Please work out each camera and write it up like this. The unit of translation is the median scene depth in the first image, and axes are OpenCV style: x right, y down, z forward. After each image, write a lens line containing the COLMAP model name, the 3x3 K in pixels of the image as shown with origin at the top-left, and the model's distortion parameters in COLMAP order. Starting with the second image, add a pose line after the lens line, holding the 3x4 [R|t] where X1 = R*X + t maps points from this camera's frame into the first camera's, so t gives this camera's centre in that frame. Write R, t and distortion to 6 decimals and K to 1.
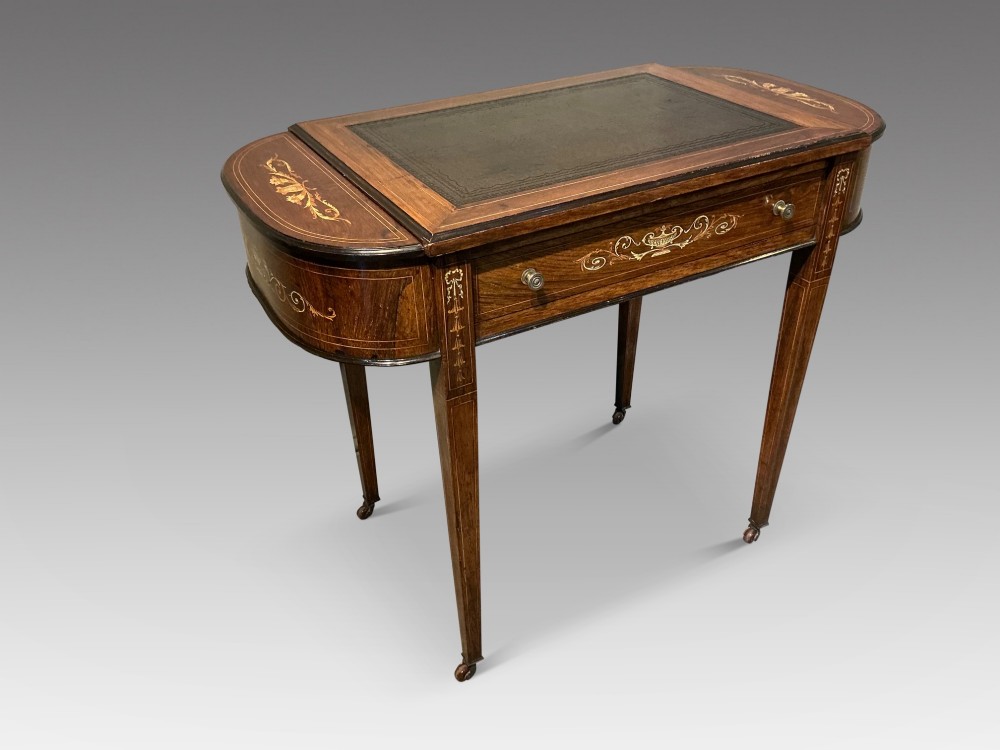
lens RADIAL K [[838.7, 0, 505.8], [0, 838.7, 370.3], [0, 0, 1]] dist [0.124245, -0.253801]
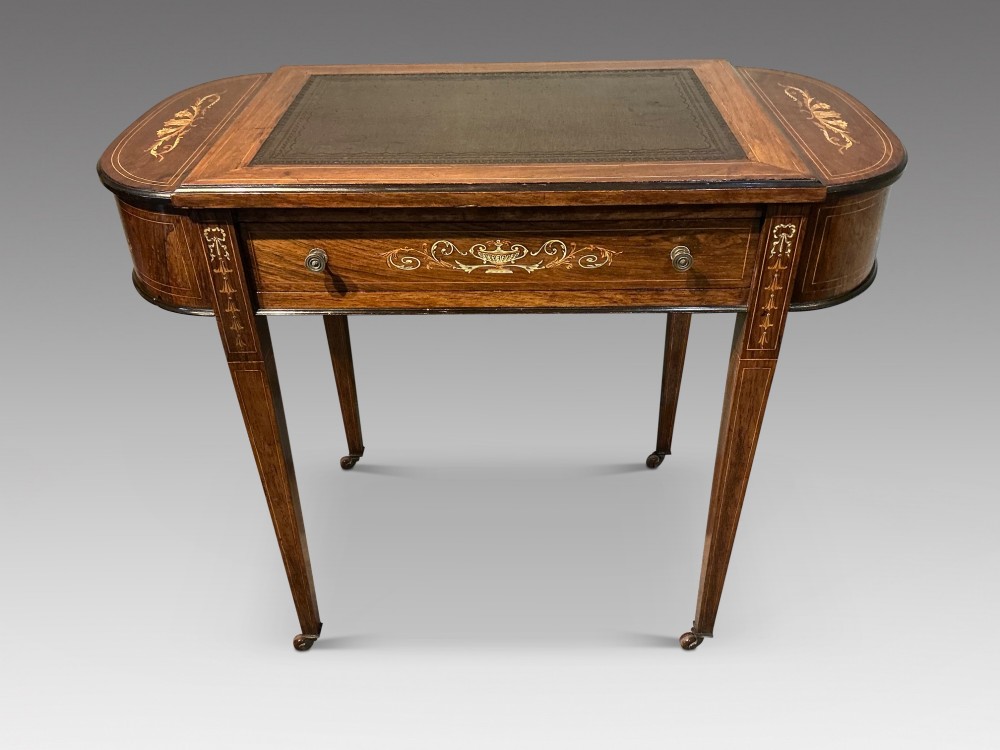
lens RADIAL K [[838.7, 0, 501.4], [0, 838.7, 376.3], [0, 0, 1]] dist [0.124245, -0.253801]
pose [[0.865287, 0.287395, -0.410711, 0.570613], [-0.272480, 0.957374, 0.095862, -0.119737], [0.420754, 0.028962, 0.906712, 0.229273]]
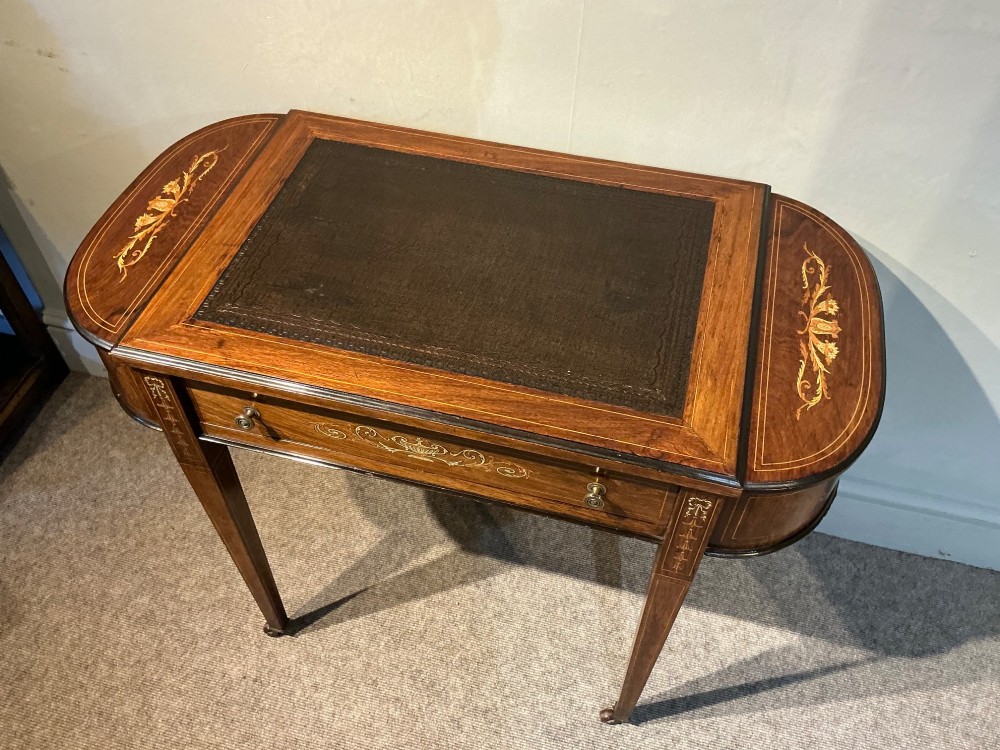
lens RADIAL K [[838.7, 0, 500.9], [0, 838.7, 378.1], [0, 0, 1]] dist [0.124245, -0.253801]
pose [[0.720406, 0.545277, -0.428589, 0.568903], [-0.396861, 0.830889, 0.390032, -0.576598], [0.568785, -0.110892, 0.814976, 0.357453]]
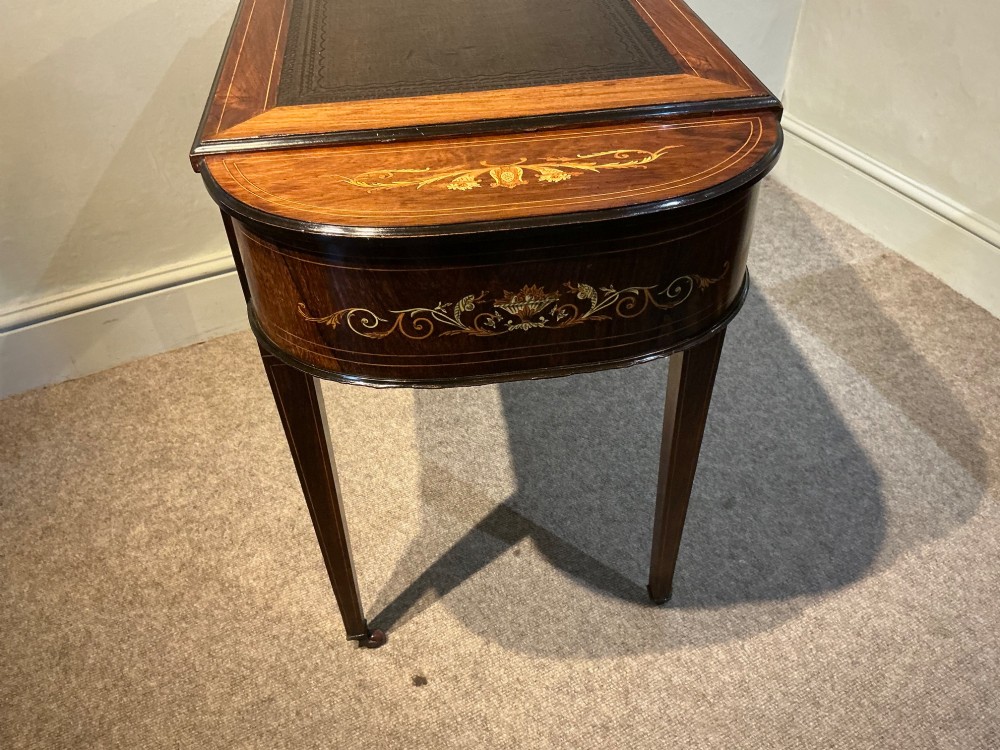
lens RADIAL K [[832.7, 0, 496.8], [0, 832.7, 375.0], [0, 0, 1]] dist [0.064841, -0.005050]
pose [[-0.373942, 0.627461, -0.682979, 0.888091], [-0.475781, 0.502339, 0.722003, -0.756234], [0.796115, 0.594936, 0.110688, 1.267246]]
